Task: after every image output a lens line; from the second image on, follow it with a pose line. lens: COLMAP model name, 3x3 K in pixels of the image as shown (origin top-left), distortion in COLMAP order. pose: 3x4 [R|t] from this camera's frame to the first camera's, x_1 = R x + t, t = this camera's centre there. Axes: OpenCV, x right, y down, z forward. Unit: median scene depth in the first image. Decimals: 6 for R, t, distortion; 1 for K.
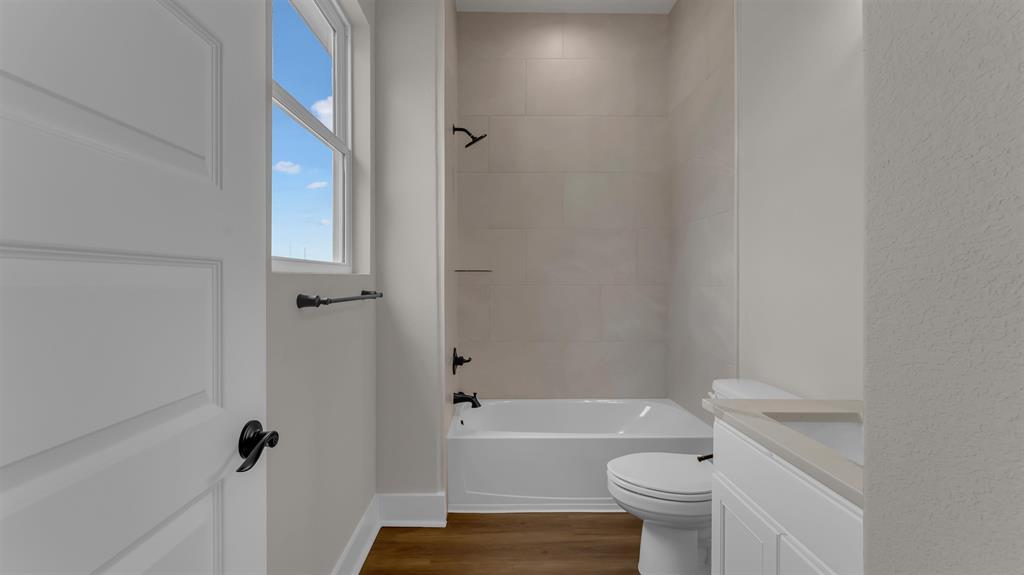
lens RADIAL K [[410.6, 0, 502.2], [0, 410.6, 293.9], [0, 0, 1]] dist [-0.000362, -0.000302]
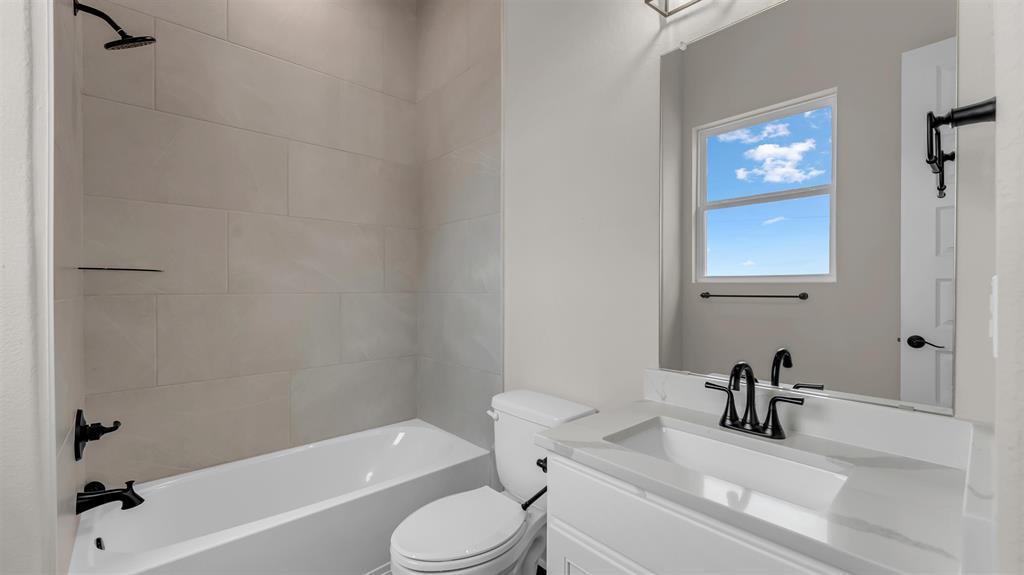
lens RADIAL K [[410.6, 0, 502.2], [0, 410.6, 293.9], [0, 0, 1]] dist [-0.000362, -0.000302]
pose [[0.761707, -0.007149, 0.647883, -0.040104], [0.020160, 0.999716, -0.012670, -0.003355], [-0.647608, 0.022712, 0.761635, 0.224699]]
